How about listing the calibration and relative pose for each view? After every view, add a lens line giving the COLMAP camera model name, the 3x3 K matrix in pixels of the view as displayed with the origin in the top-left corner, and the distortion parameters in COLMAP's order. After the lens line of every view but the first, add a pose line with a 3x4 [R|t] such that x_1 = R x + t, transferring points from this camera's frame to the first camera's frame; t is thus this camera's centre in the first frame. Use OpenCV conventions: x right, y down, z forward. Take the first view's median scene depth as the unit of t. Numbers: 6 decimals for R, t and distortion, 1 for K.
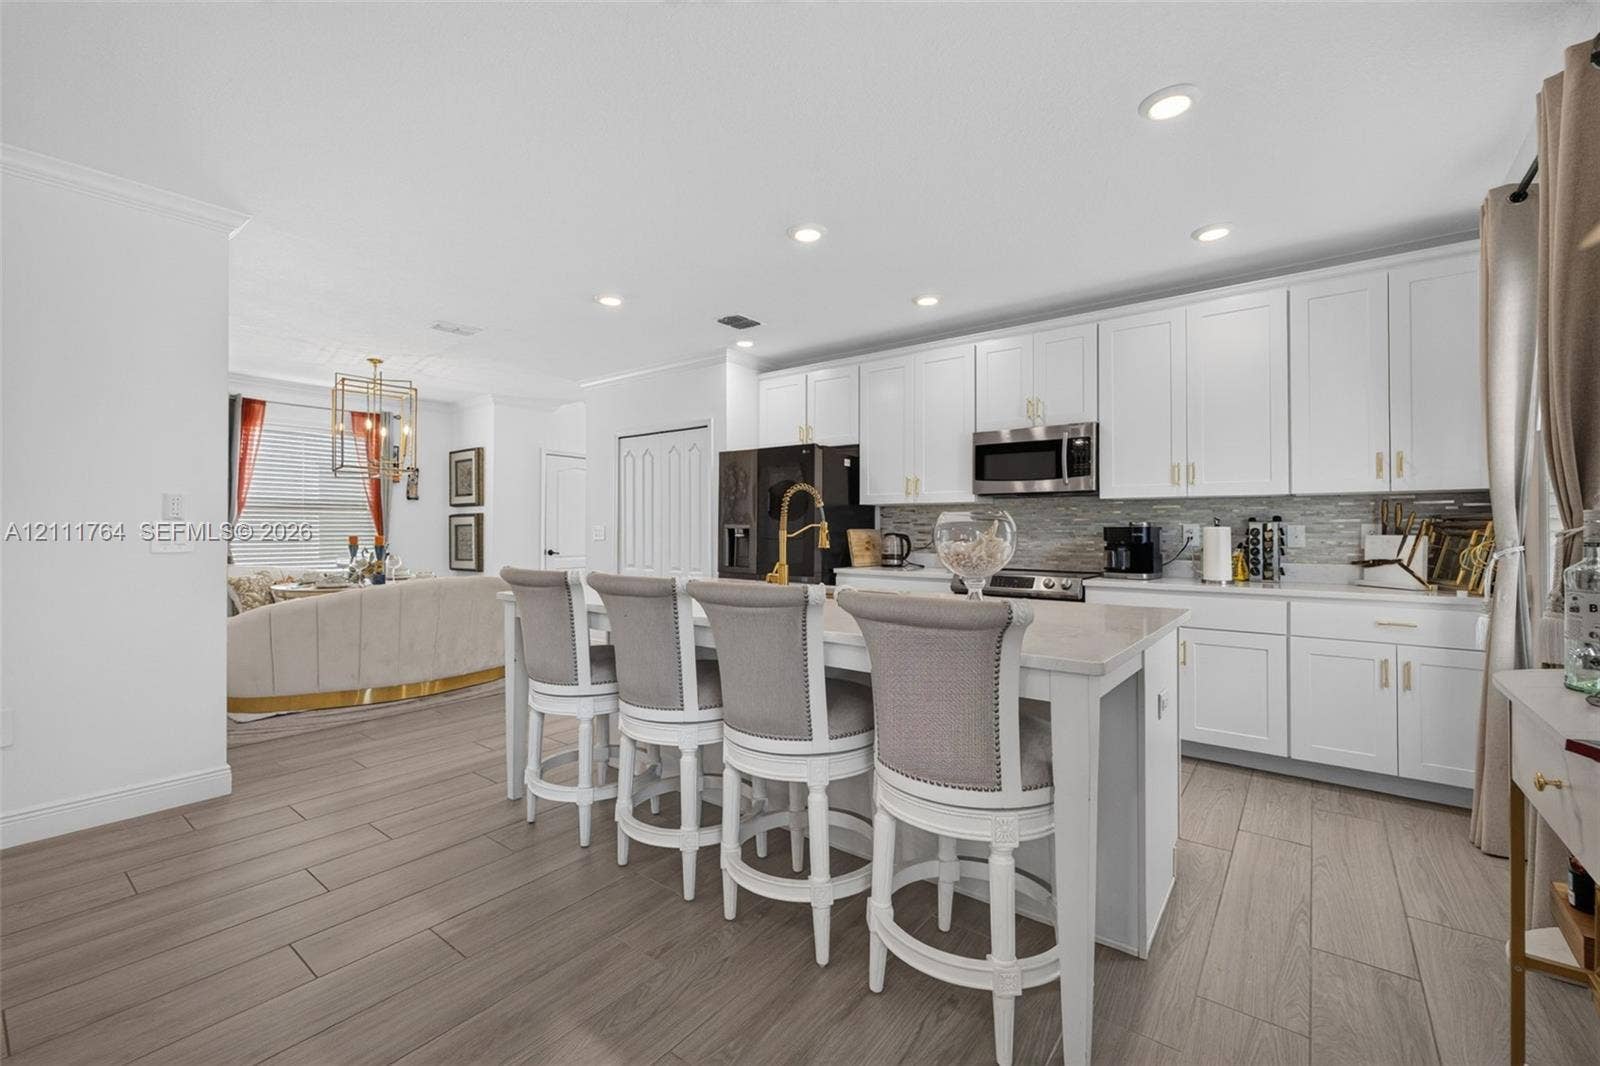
lens RADIAL K [[664.6, 0, 799.9], [0, 664.6, 523.3], [0, 0, 1]] dist [0.000952, -0.000293]
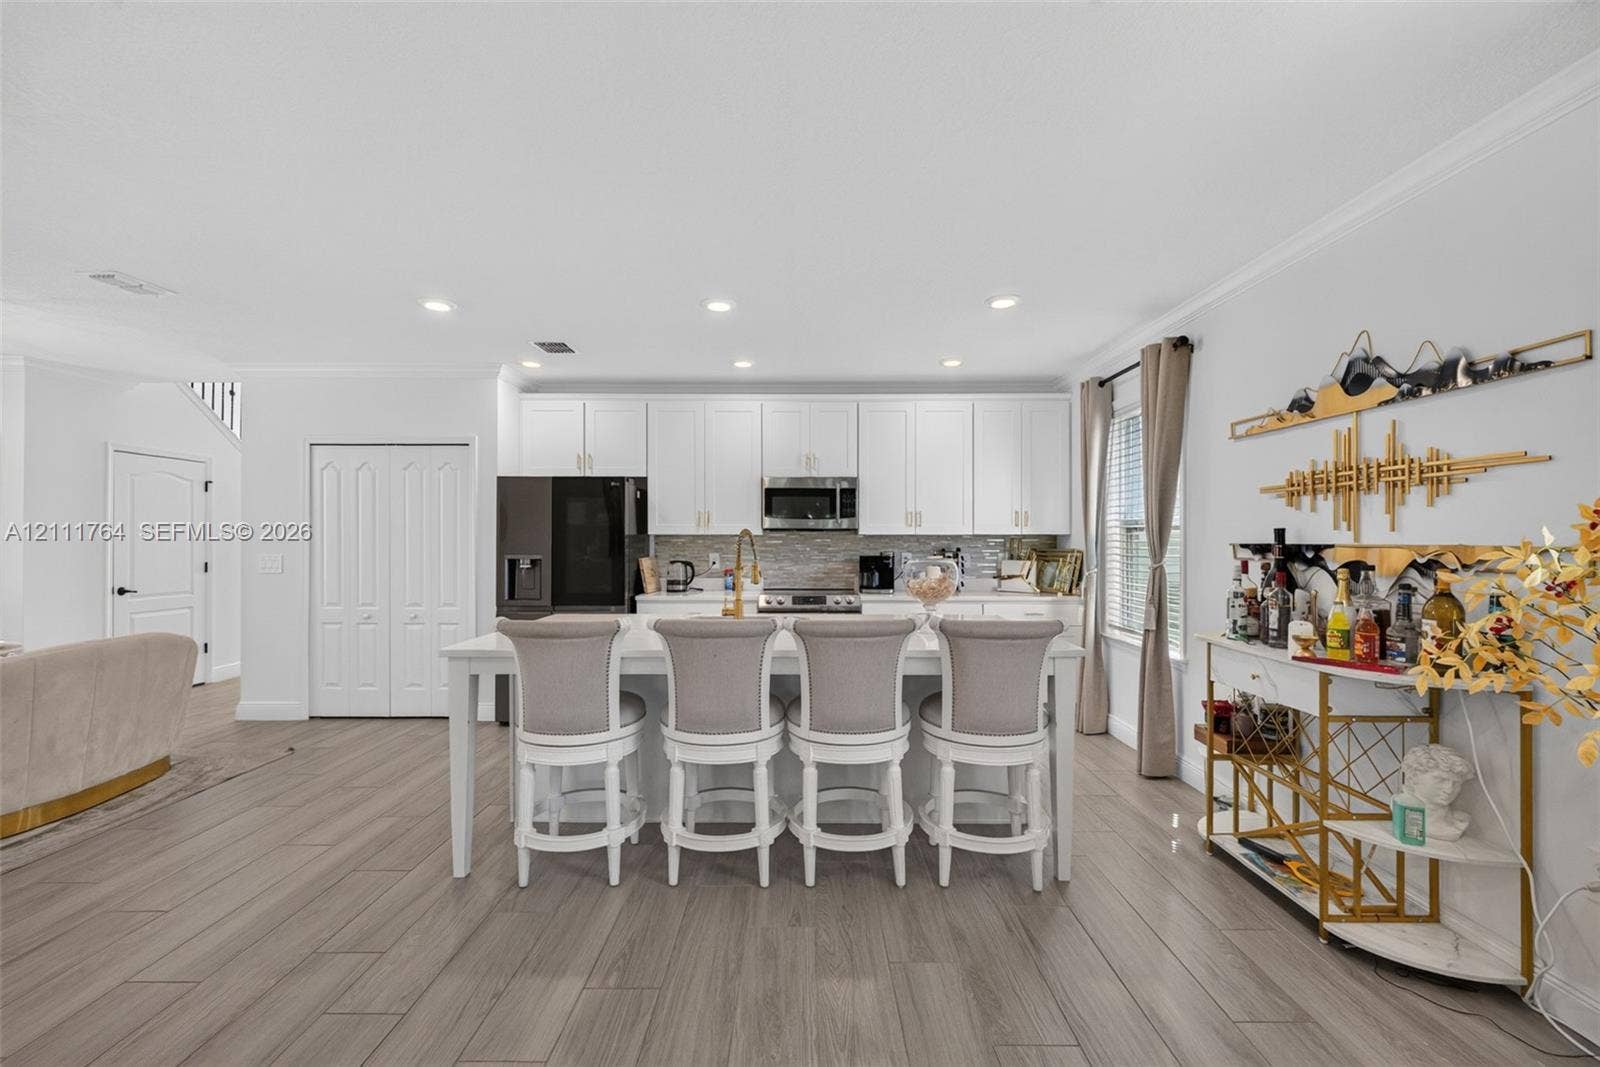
lens RADIAL K [[665.5, 0, 803.3], [0, 665.5, 538.6], [0, 0, 1]] dist [-0.001609, -0.000307]
pose [[0.792955, -0.000020, 0.609280, -0.383802], [-0.004023, 0.999978, 0.005268, -0.030062], [-0.609266, -0.006628, 0.792938, 0.008142]]
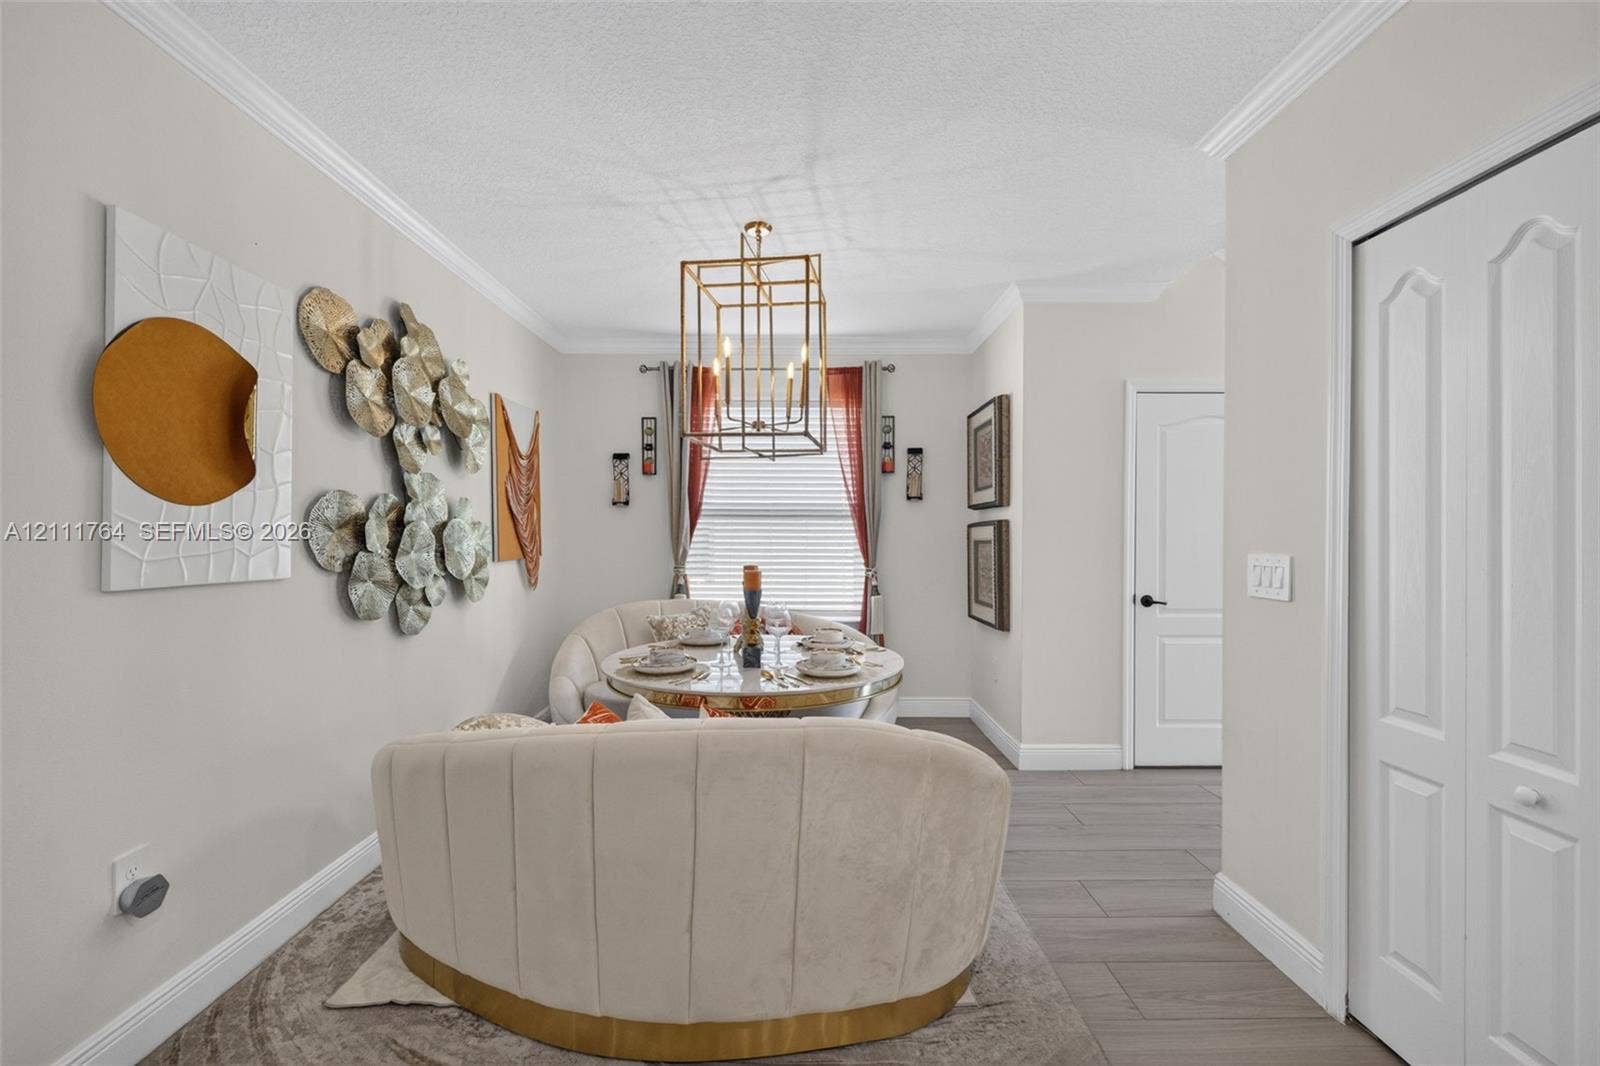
lens RADIAL K [[664.6, 0, 799.9], [0, 664.6, 523.3], [0, 0, 1]] dist [0.000952, -0.000293]
pose [[0.621506, -0.008980, -0.783358, -0.261198], [0.000938, 0.999942, -0.010718, -0.010903], [0.783409, 0.005926, 0.621479, 0.848770]]
